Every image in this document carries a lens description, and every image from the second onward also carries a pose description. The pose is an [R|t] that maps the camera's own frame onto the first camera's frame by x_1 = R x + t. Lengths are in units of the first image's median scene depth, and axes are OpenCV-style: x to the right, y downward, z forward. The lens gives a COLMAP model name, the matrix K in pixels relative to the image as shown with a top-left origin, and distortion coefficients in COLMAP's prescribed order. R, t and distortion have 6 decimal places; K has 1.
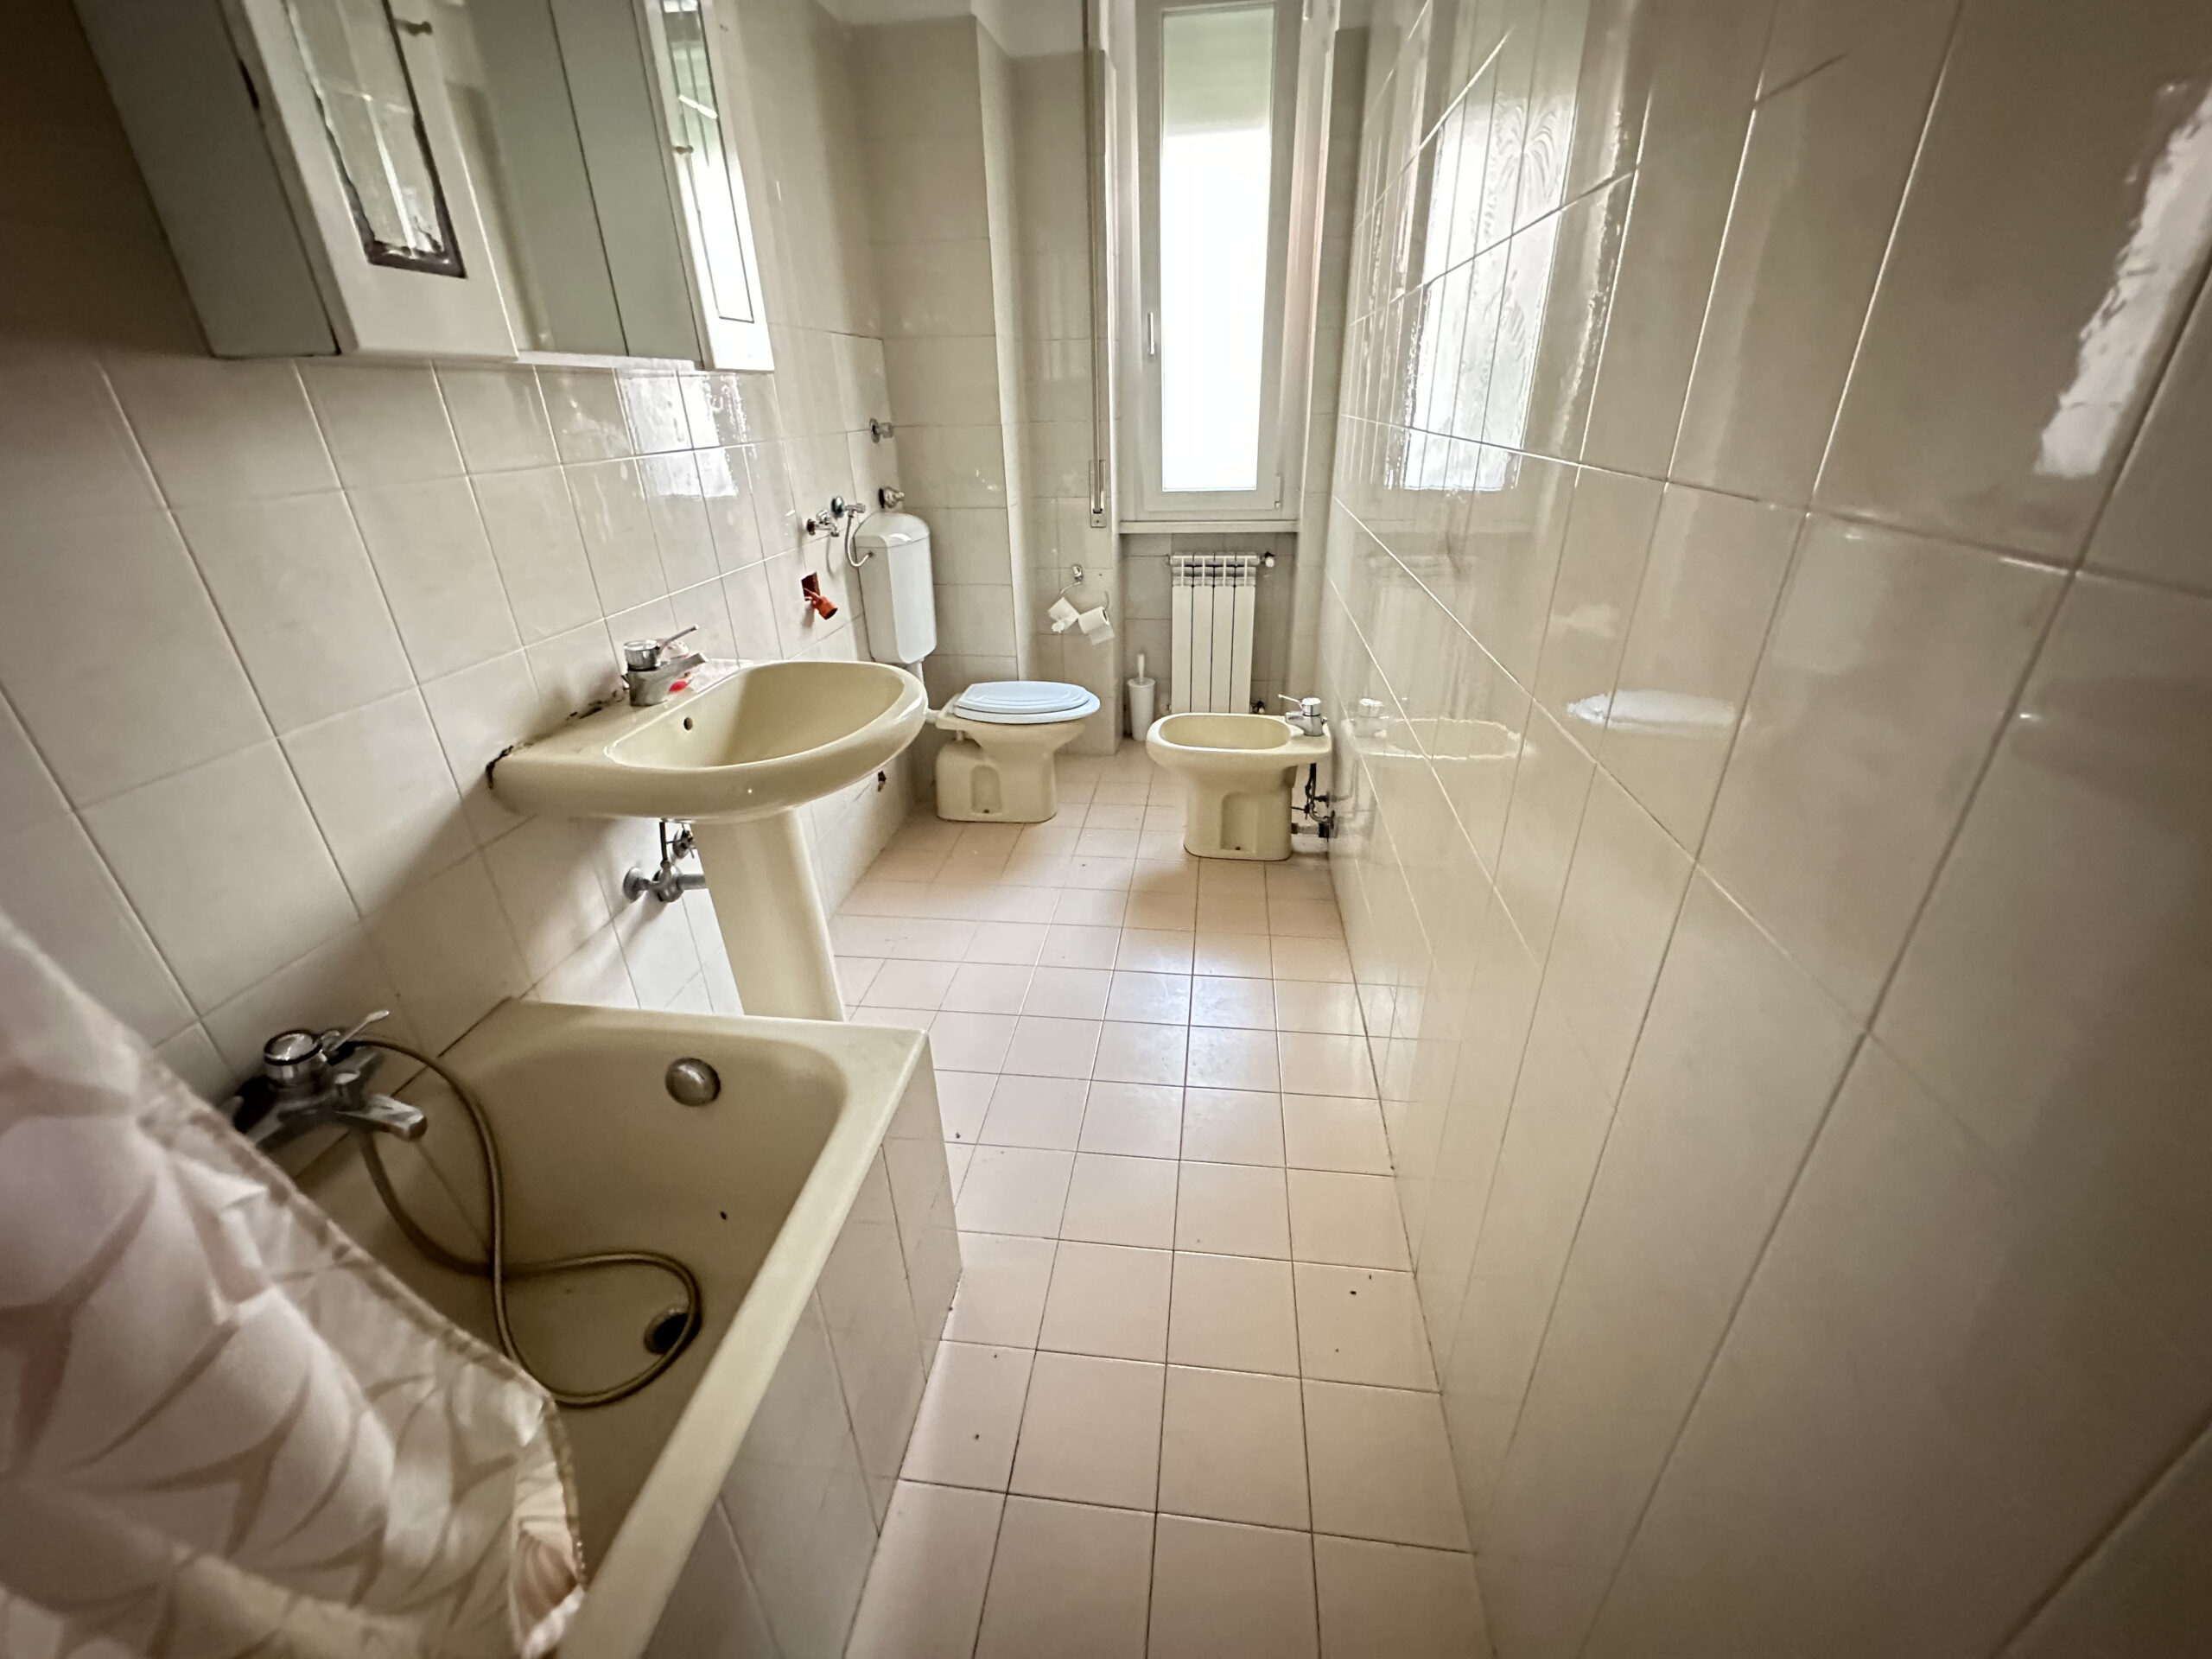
lens RADIAL K [[883.3, 0, 1106.0], [0, 883.3, 829.5], [0, 0, 1]] dist [-0.008399, 0.002154]
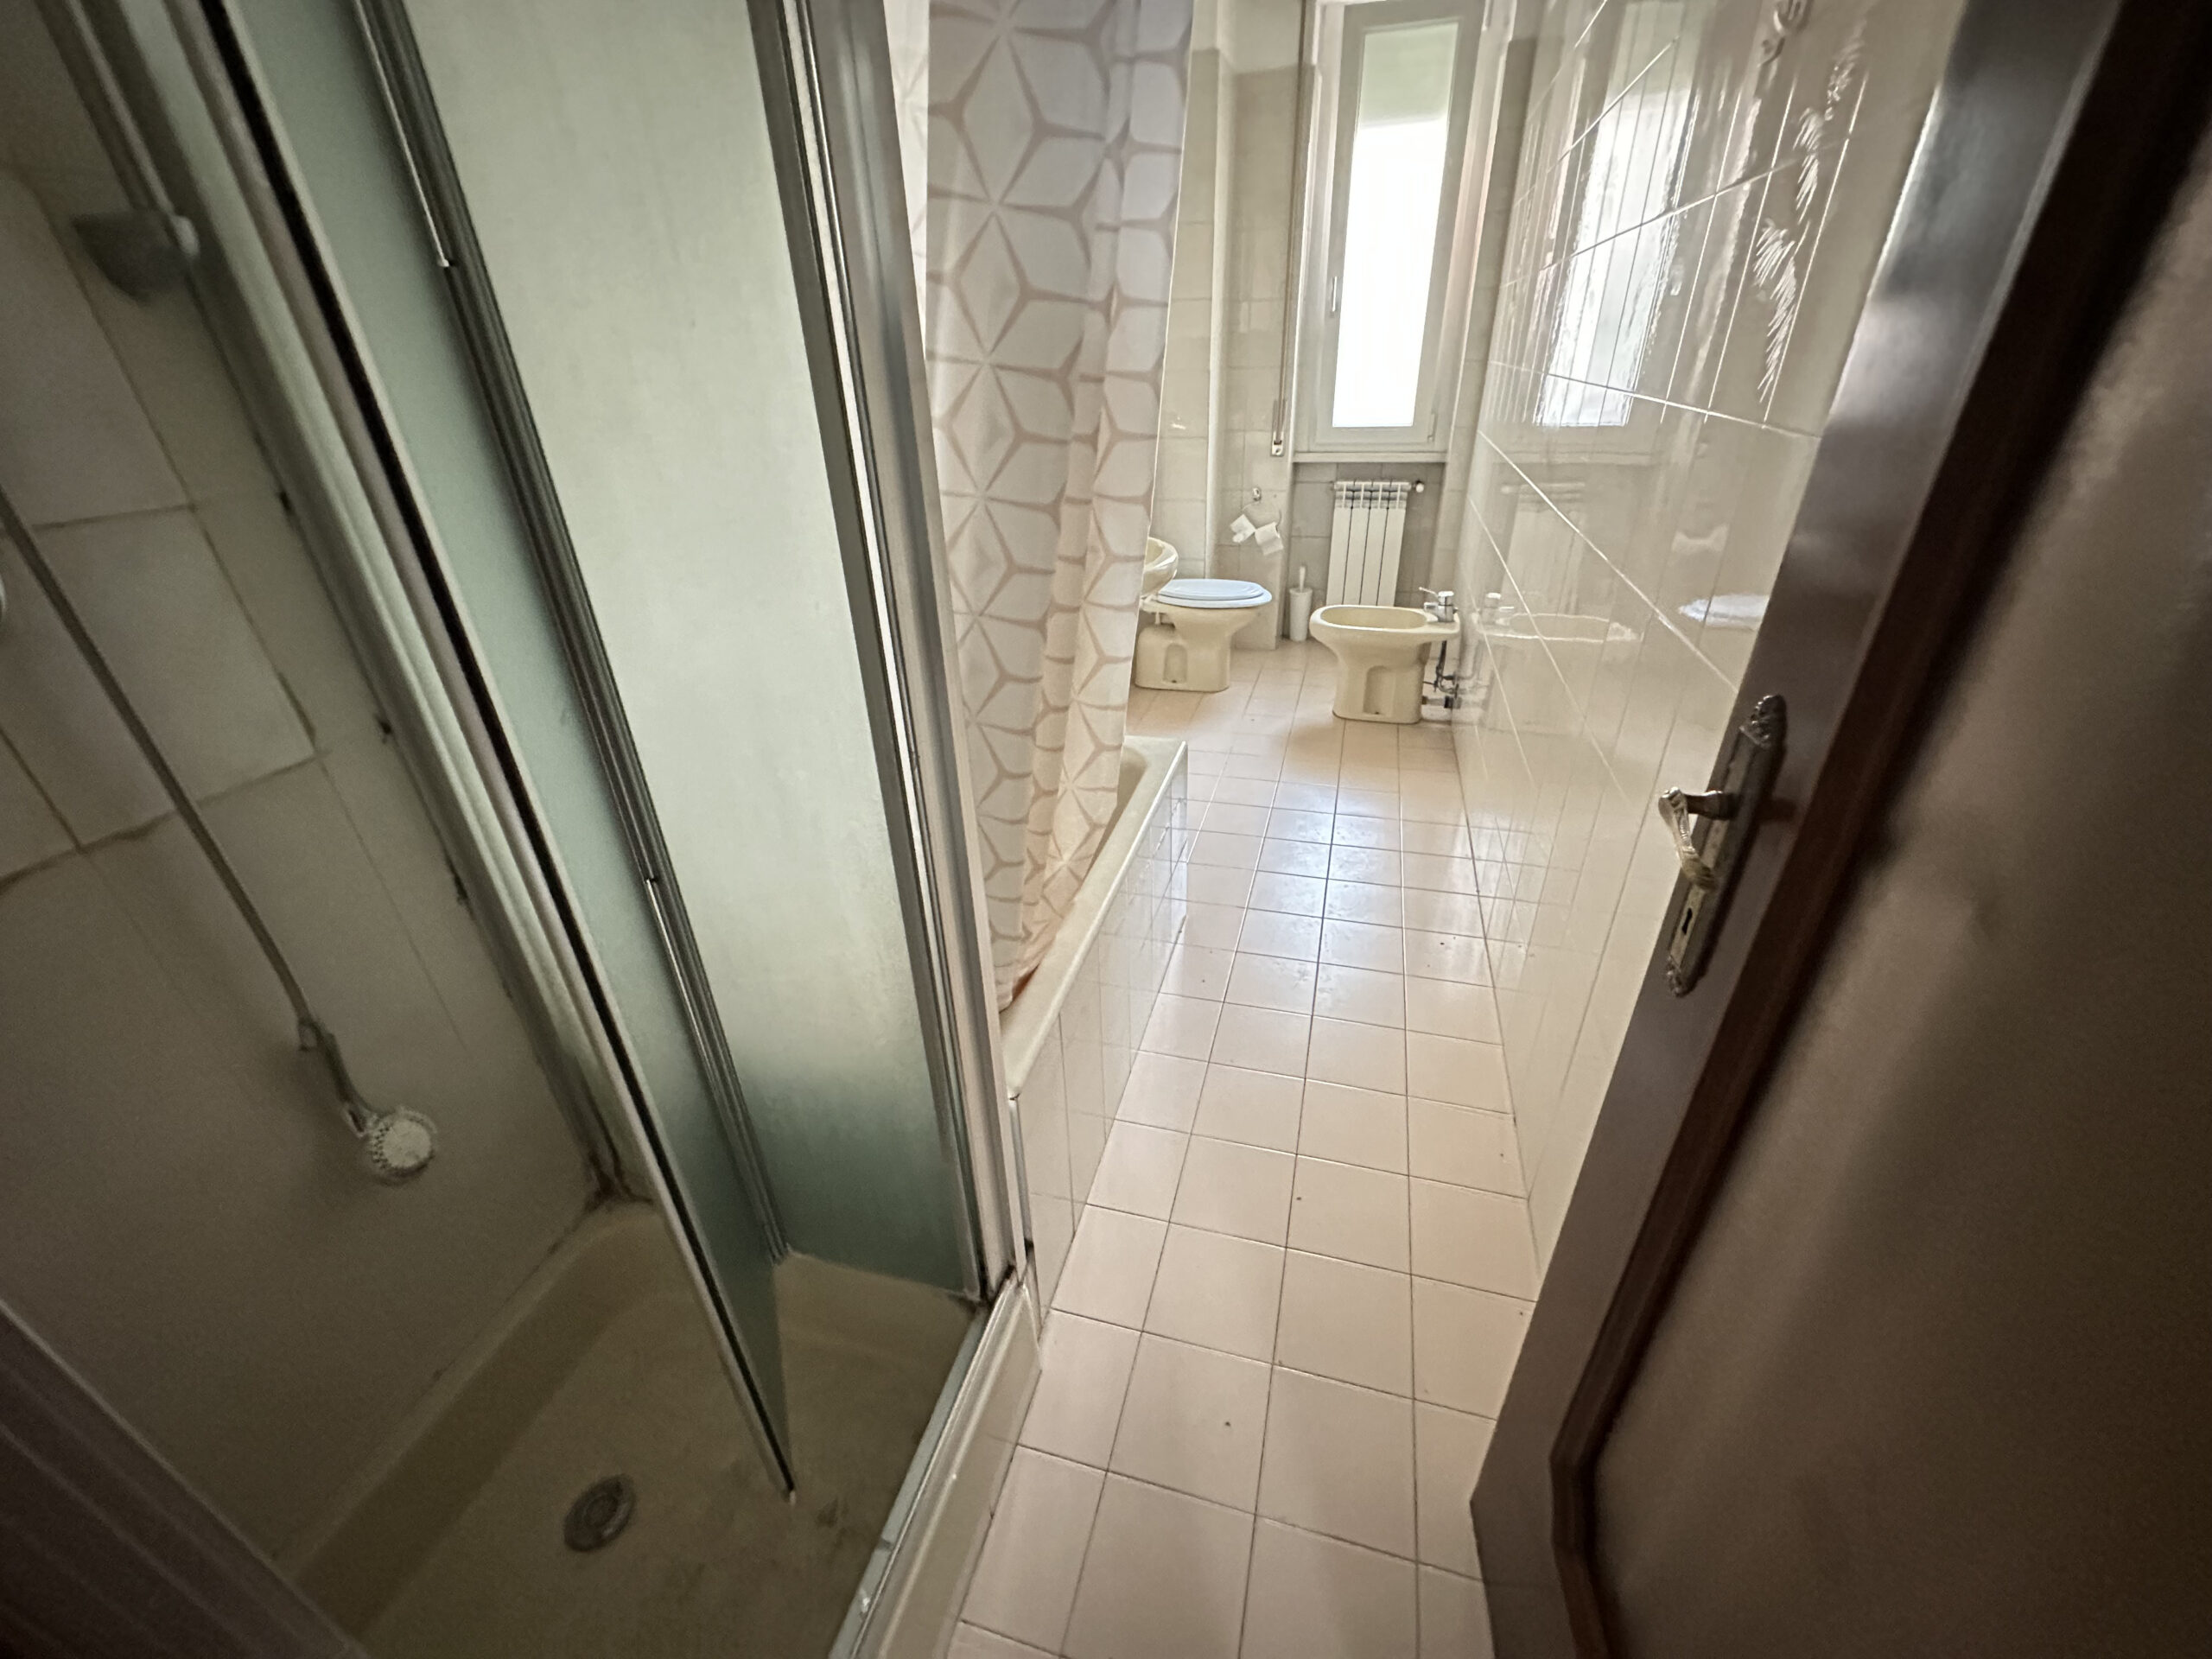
lens RADIAL K [[883.3, 0, 1106.0], [0, 883.3, 829.5], [0, 0, 1]] dist [-0.008399, 0.002154]
pose [[0.989395, 0.065276, -0.129758, -0.057659], [-0.059124, 0.996961, 0.050718, 0.142433], [0.132675, -0.042509, 0.990248, -0.299593]]
